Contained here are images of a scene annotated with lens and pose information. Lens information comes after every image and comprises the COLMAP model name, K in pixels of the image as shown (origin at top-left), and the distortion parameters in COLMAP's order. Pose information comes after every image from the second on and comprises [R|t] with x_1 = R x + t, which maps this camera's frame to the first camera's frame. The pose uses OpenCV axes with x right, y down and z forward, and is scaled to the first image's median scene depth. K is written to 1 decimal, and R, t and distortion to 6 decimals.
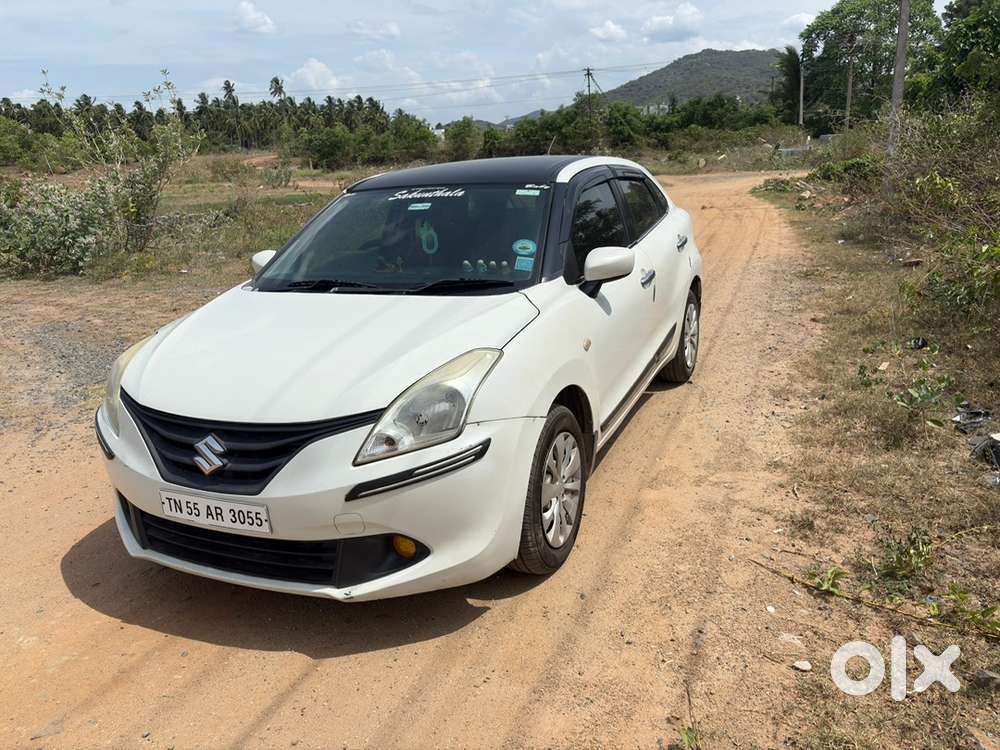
lens RADIAL K [[769.0, 0, 505.9], [0, 769.0, 375.4], [0, 0, 1]] dist [0.034066, -0.011937]
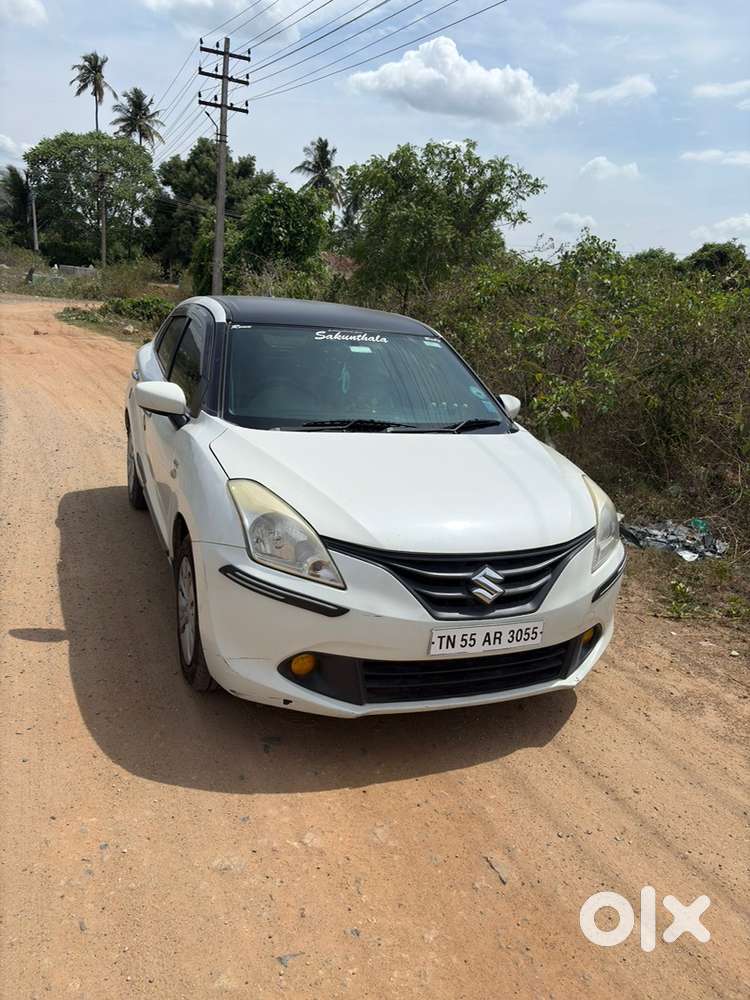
lens RADIAL K [[769.0, 0, 403.2], [0, 769.0, 495.5], [0, 0, 1]] dist [0.034066, -0.011937]
pose [[0.687571, -0.066533, 0.723063, -0.977875], [0.075409, 0.996952, 0.020027, -0.041325], [-0.722191, 0.040756, 0.690492, 0.270363]]
